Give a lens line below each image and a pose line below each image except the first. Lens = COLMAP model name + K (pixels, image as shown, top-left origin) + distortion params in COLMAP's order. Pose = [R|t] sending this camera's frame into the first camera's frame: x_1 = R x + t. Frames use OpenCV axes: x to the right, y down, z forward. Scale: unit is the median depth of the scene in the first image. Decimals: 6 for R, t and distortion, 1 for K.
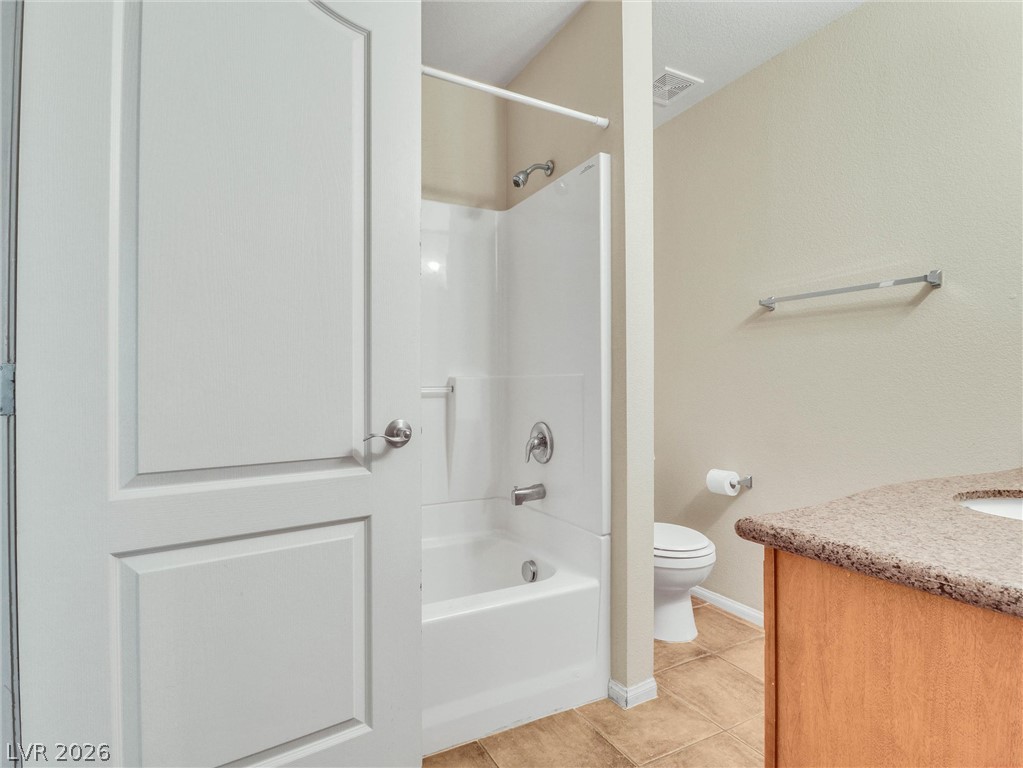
lens RADIAL K [[550.5, 0, 512.2], [0, 550.5, 382.7], [0, 0, 1]] dist [-0.003311, -0.010989]
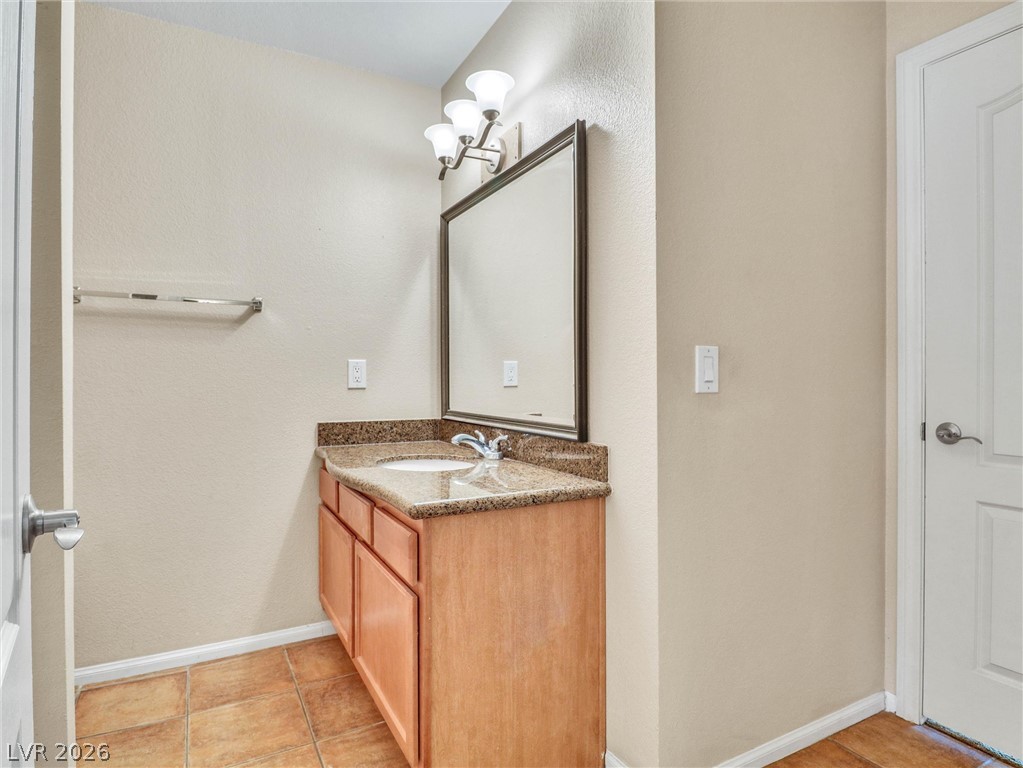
lens RADIAL K [[550.5, 0, 510.0], [0, 550.5, 384.0], [0, 0, 1]] dist [-0.003311, -0.010989]
pose [[-0.004444, -0.003904, 0.999983, -0.930975], [-0.009398, 0.999948, 0.003862, -0.041471], [-0.999946, -0.009381, -0.004480, 0.853215]]
